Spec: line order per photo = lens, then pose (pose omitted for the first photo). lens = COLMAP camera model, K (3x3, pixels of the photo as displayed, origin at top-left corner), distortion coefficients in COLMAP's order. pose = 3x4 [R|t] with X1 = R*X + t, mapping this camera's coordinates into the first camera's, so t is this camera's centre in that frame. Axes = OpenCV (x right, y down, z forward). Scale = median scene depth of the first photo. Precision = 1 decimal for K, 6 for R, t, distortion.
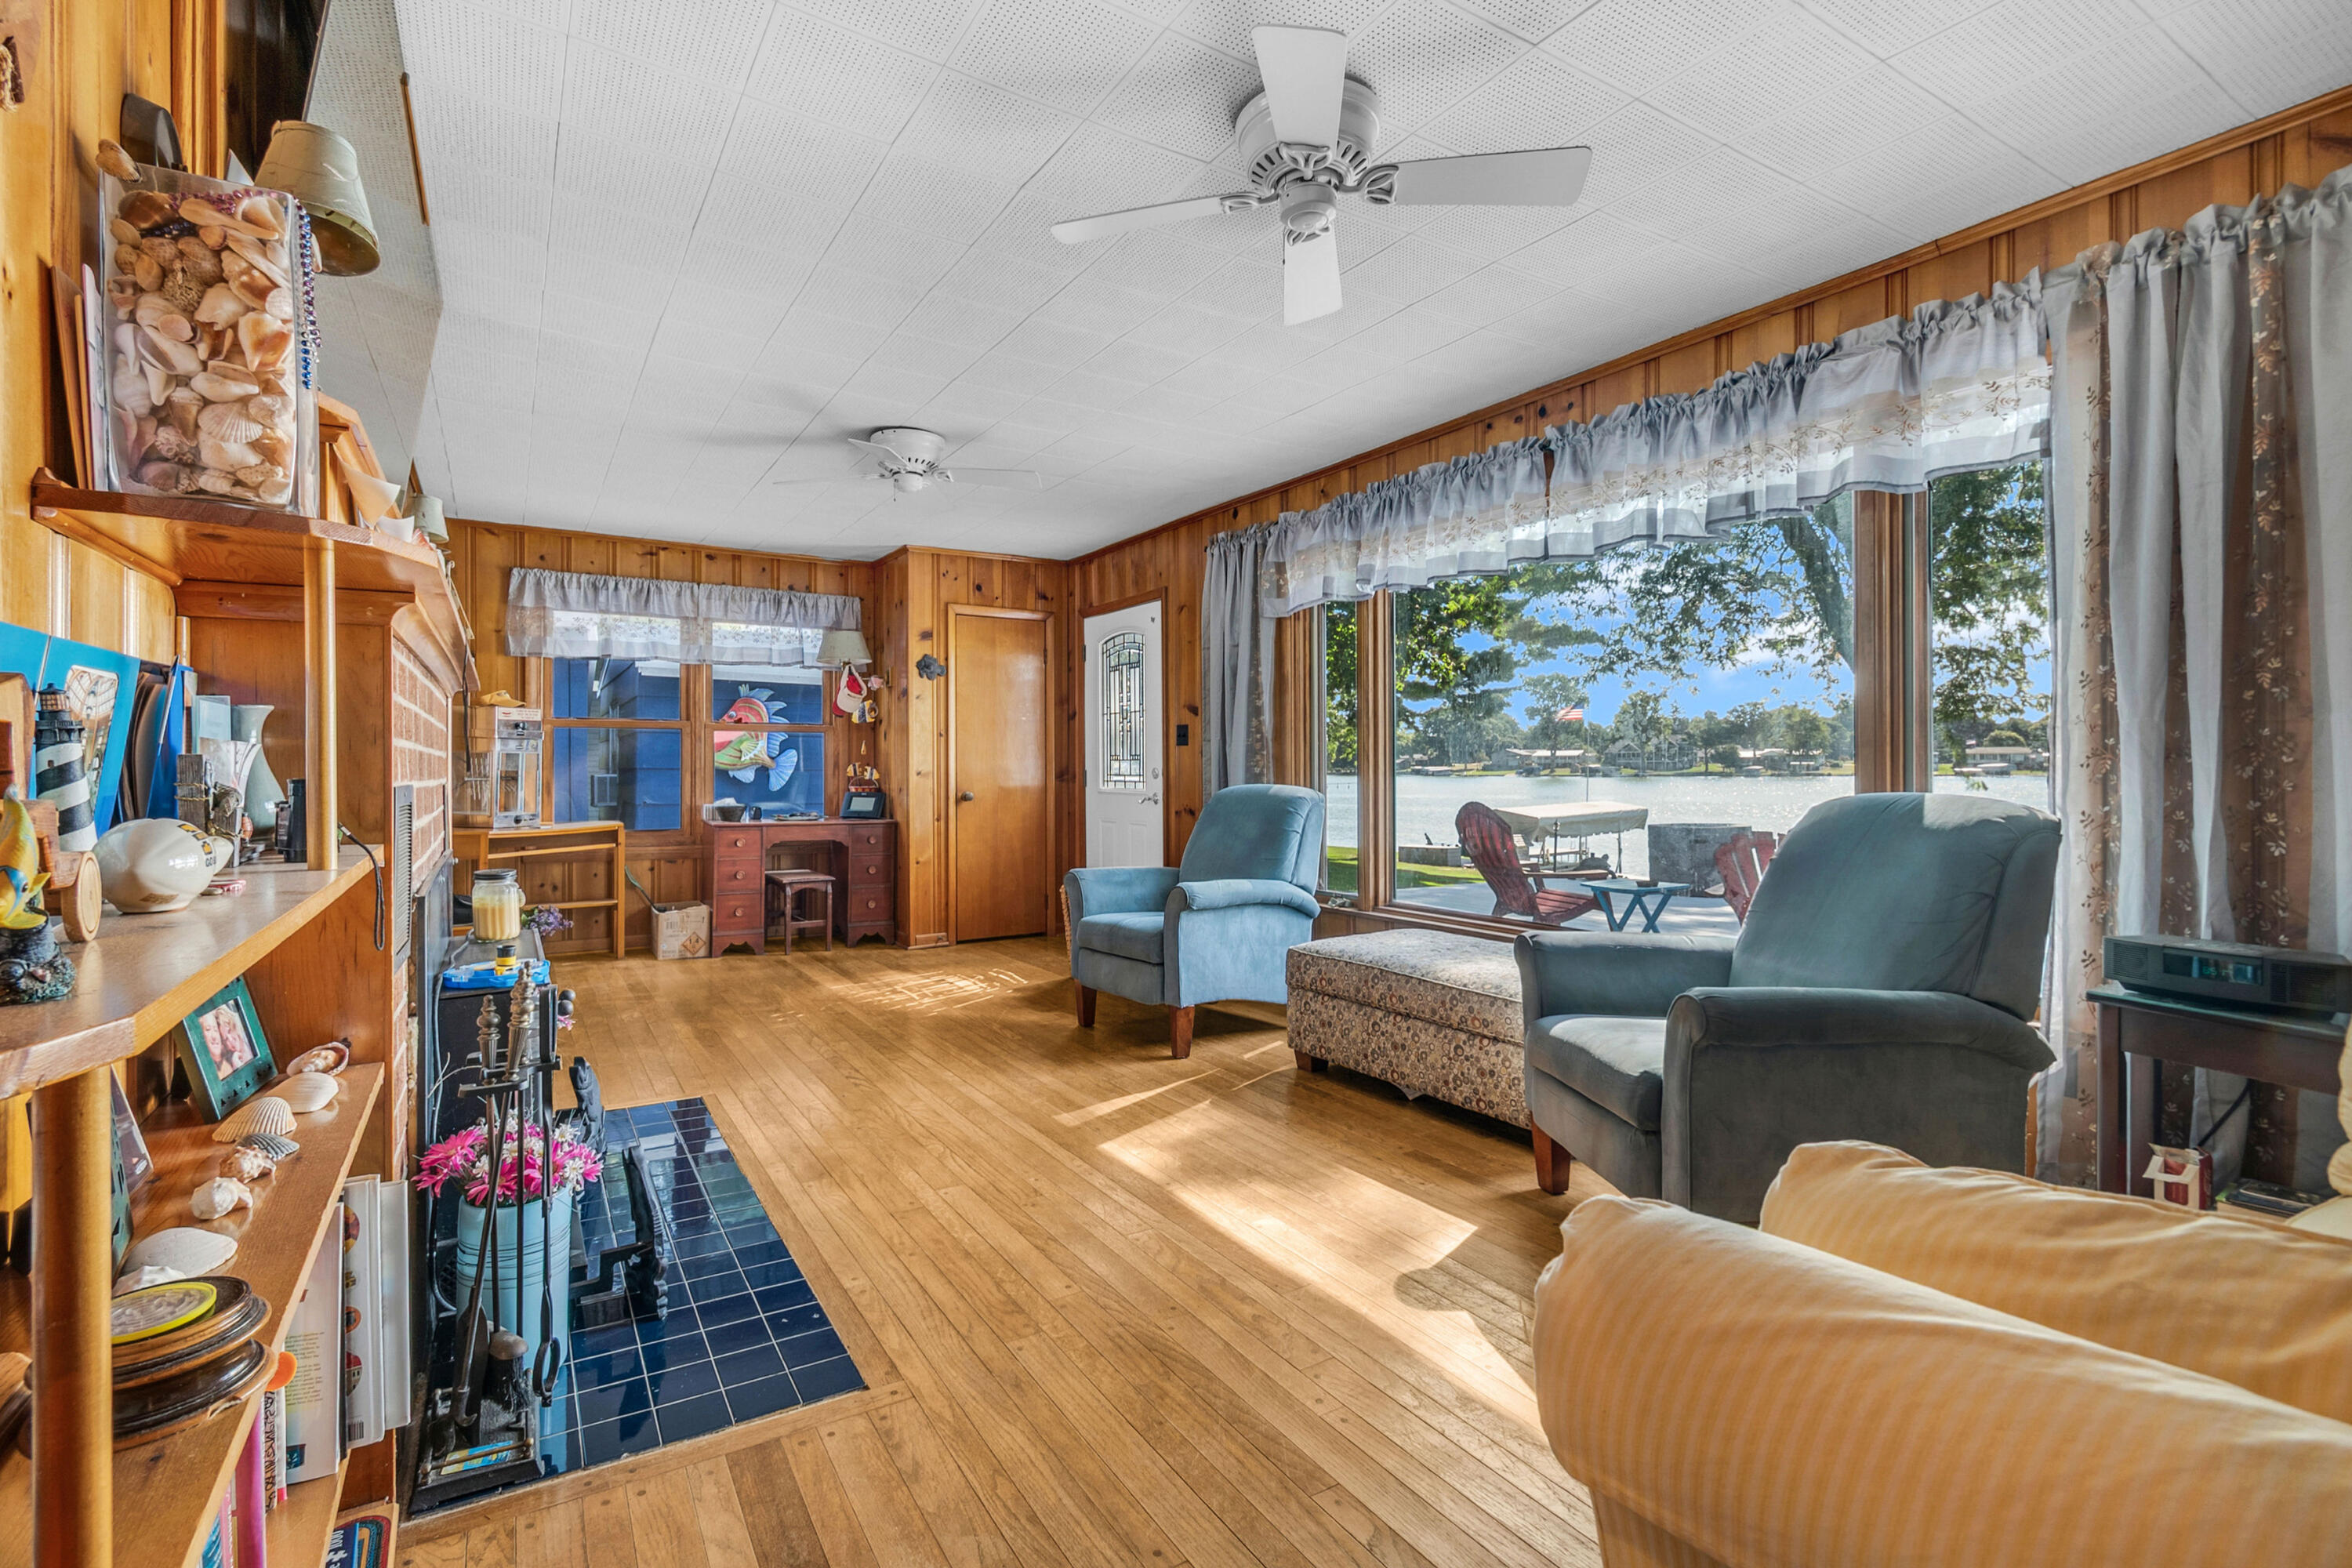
lens RADIAL K [[1022.9, 0, 1170.9], [0, 1022.9, 765.7], [0, 0, 1]] dist [-0.001403, -0.000016]
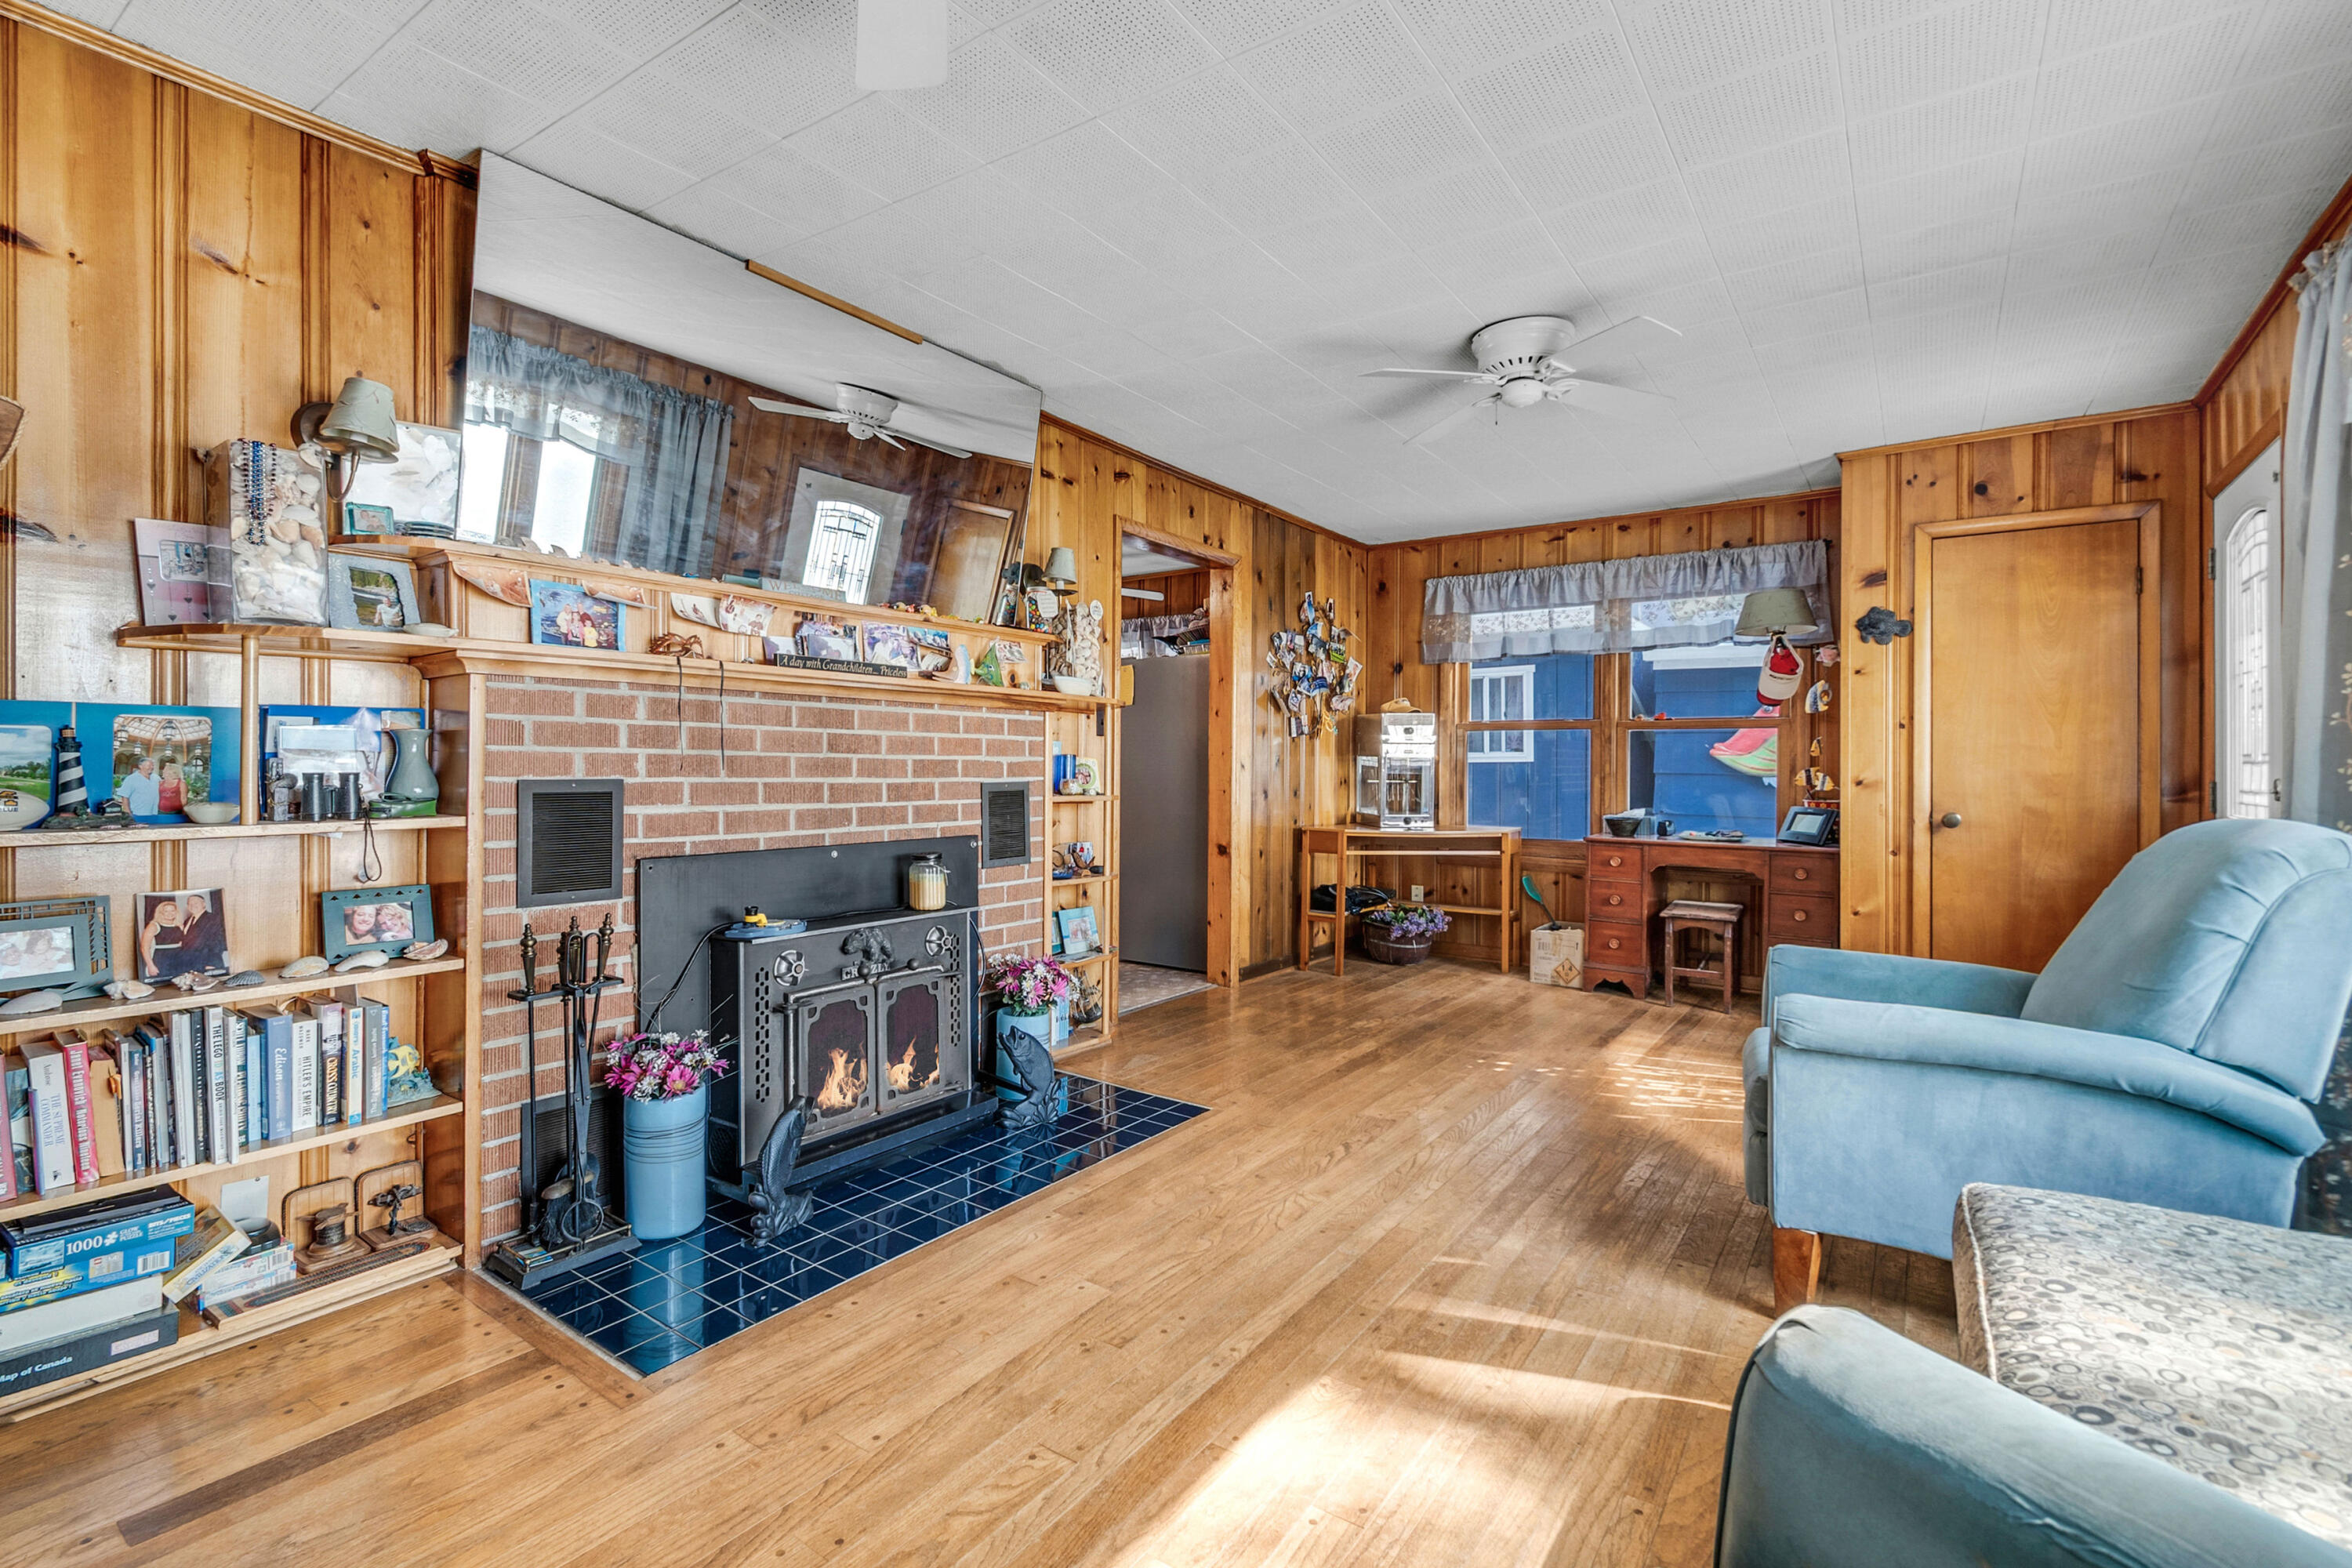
lens RADIAL K [[1086.7, 0, 1176.0], [0, 1086.7, 784.0], [0, 0, 1]] dist [0.008865, 0.000169]
pose [[0.380870, 0.017715, -0.924459, 0.269299], [-0.004444, 0.999840, 0.017329, -0.002986], [0.924618, -0.002491, 0.380888, 0.318468]]
